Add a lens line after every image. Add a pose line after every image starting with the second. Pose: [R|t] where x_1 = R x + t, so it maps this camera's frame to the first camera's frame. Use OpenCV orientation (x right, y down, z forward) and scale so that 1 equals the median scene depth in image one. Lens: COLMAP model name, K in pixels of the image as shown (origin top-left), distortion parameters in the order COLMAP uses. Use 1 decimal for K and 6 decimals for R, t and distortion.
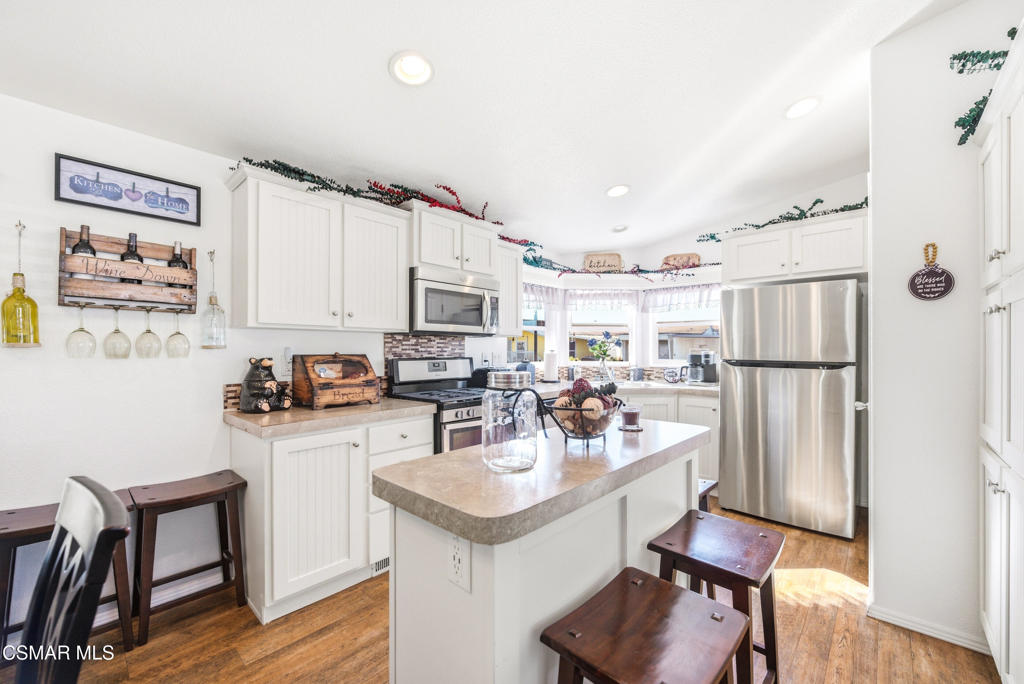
lens RADIAL K [[406.0, 0, 515.4], [0, 406.0, 345.4], [0, 0, 1]] dist [0.001423, -0.000280]
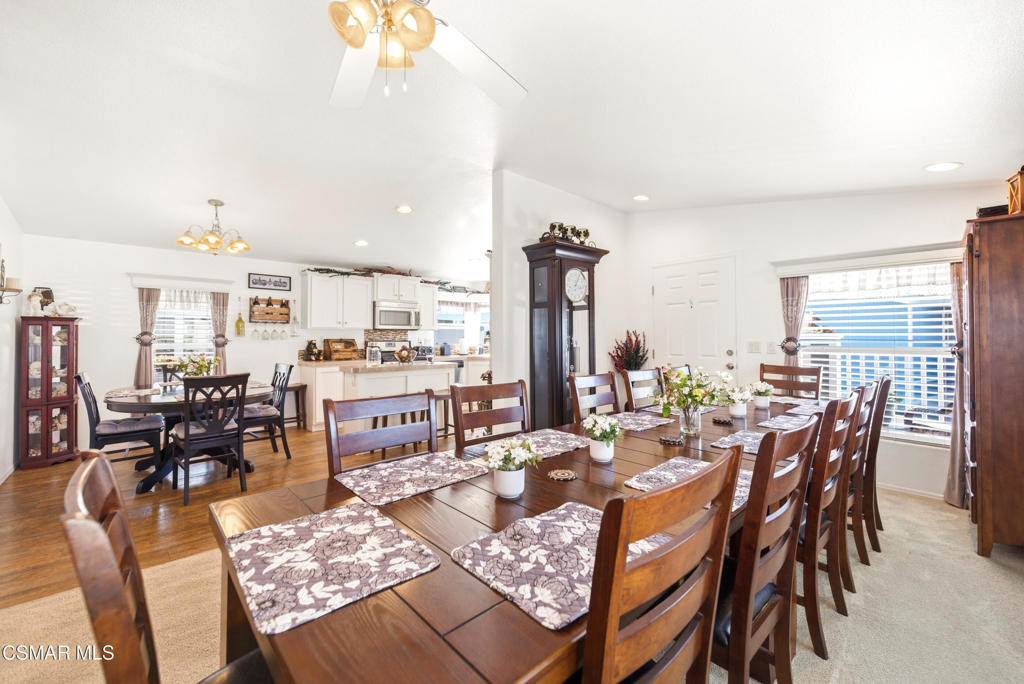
lens RADIAL K [[412.9, 0, 520.3], [0, 412.9, 328.4], [0, 0, 1]] dist [-0.008250, -0.000404]
pose [[0.997109, -0.003180, -0.075917, 0.679997], [0.002300, 0.999929, -0.011678, -0.007686], [0.075948, 0.011470, 0.997046, -1.149495]]
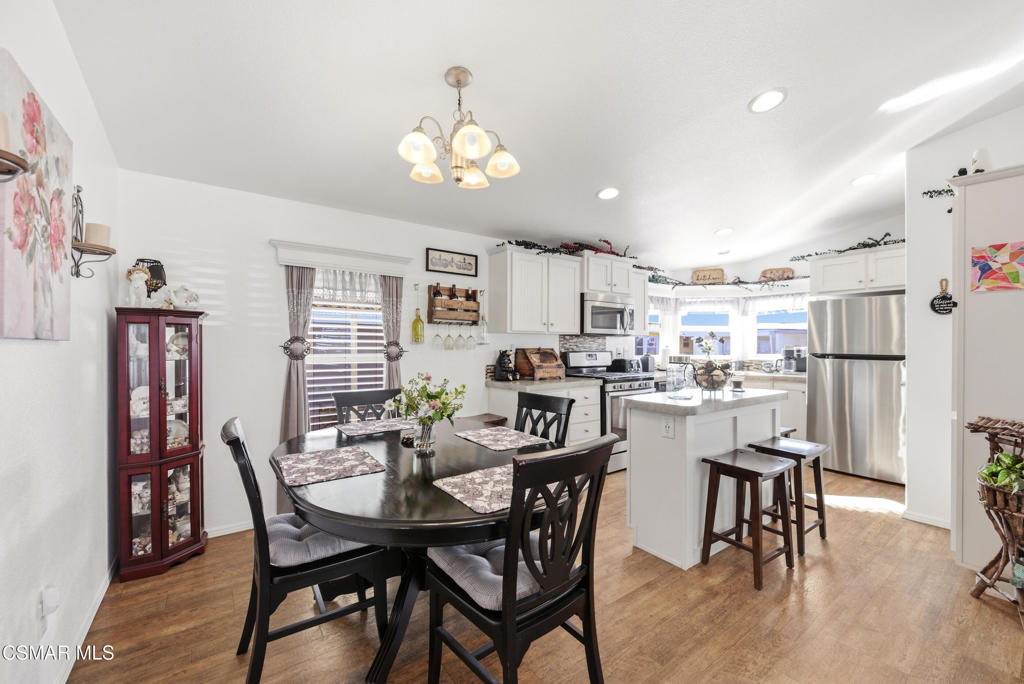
lens RADIAL K [[409.2, 0, 514.9], [0, 409.2, 344.0], [0, 0, 1]] dist [-0.000547, -0.000649]
pose [[0.980095, 0.001260, -0.198525, -0.179116], [0.000027, 0.999979, 0.006480, -0.005017], [0.198529, -0.006356, 0.980074, -0.538139]]
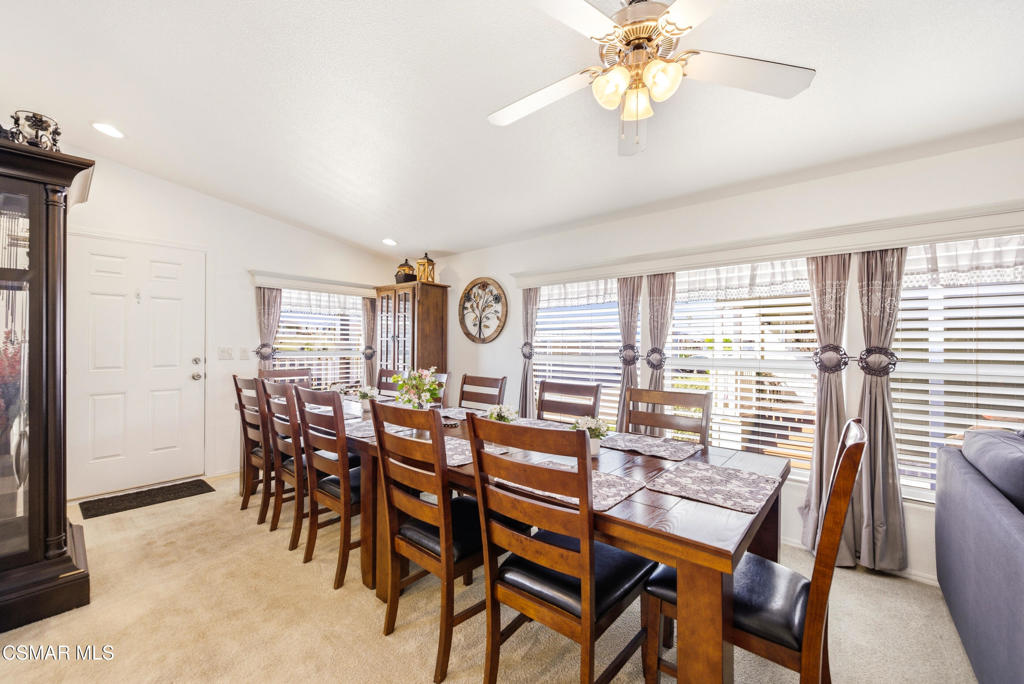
lens RADIAL K [[409.2, 0, 514.9], [0, 409.2, 344.0], [0, 0, 1]] dist [-0.000547, -0.000649]
pose [[-0.040087, -0.000313, 0.999196, 0.015123], [-0.016551, 0.999863, -0.000351, -0.005095], [-0.999059, -0.016552, -0.040086, -0.571026]]
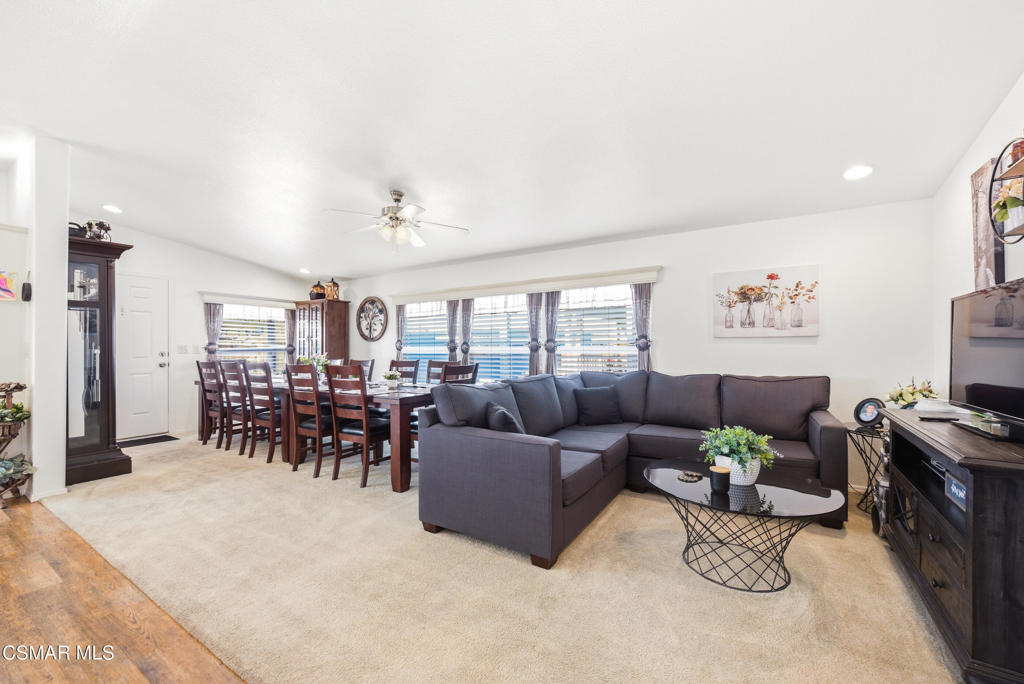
lens RADIAL K [[409.2, 0, 514.9], [0, 409.2, 344.0], [0, 0, 1]] dist [-0.000547, -0.000649]
pose [[-0.182770, 0.008386, 0.983120, -0.780347], [-0.006046, 0.999935, -0.009654, 0.024844], [-0.983137, -0.007708, -0.182707, -0.862645]]
